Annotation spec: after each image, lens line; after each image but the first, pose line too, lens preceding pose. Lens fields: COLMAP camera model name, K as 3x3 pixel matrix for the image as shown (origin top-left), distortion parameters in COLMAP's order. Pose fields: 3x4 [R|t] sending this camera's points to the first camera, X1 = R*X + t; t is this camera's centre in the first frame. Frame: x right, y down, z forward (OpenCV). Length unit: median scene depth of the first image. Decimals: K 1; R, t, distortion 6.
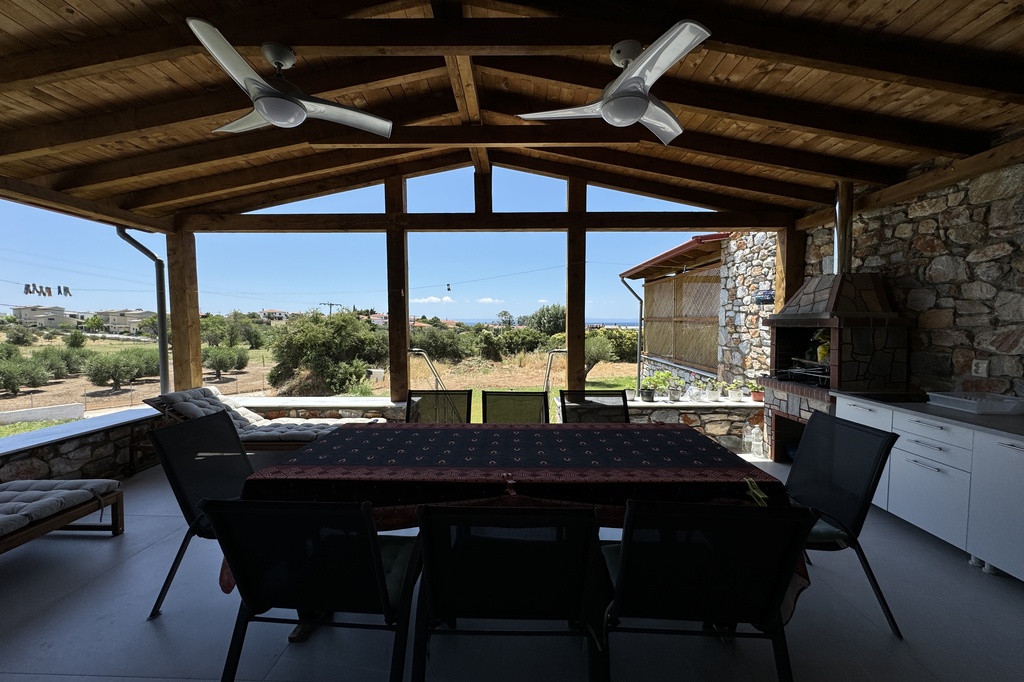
lens RADIAL K [[408.6, 0, 509.9], [0, 408.6, 342.4], [0, 0, 1]] dist [-0.000275, 0.000148]
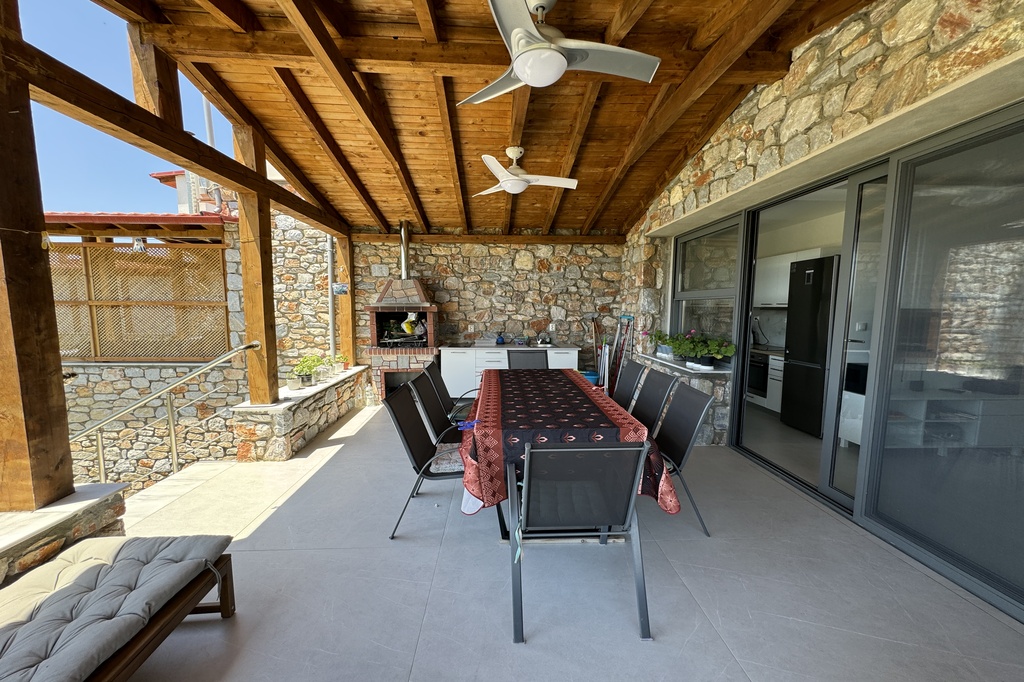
lens RADIAL K [[413.0, 0, 505.9], [0, 413.0, 351.6], [0, 0, 1]] dist [-0.001251, -0.000142]
pose [[-0.059739, -0.105117, 0.992664, -0.701572], [0.044910, 0.993150, 0.107871, -0.029756], [-0.997203, 0.051024, -0.054609, 0.550285]]
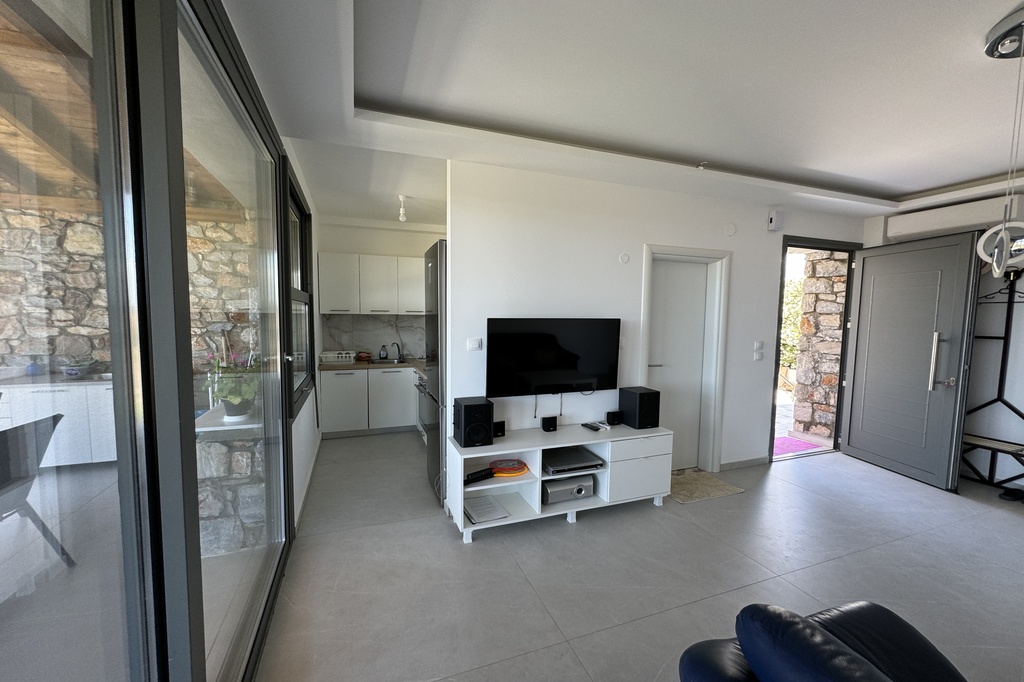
lens RADIAL K [[410.9, 0, 513.6], [0, 410.9, 346.6], [0, 0, 1]] dist [-0.001862, 0.000446]
pose [[-0.382198, -0.076475, 0.920911, -0.454009], [0.036852, 0.994516, 0.097882, -0.010284], [-0.923345, 0.071347, -0.377284, -0.077217]]
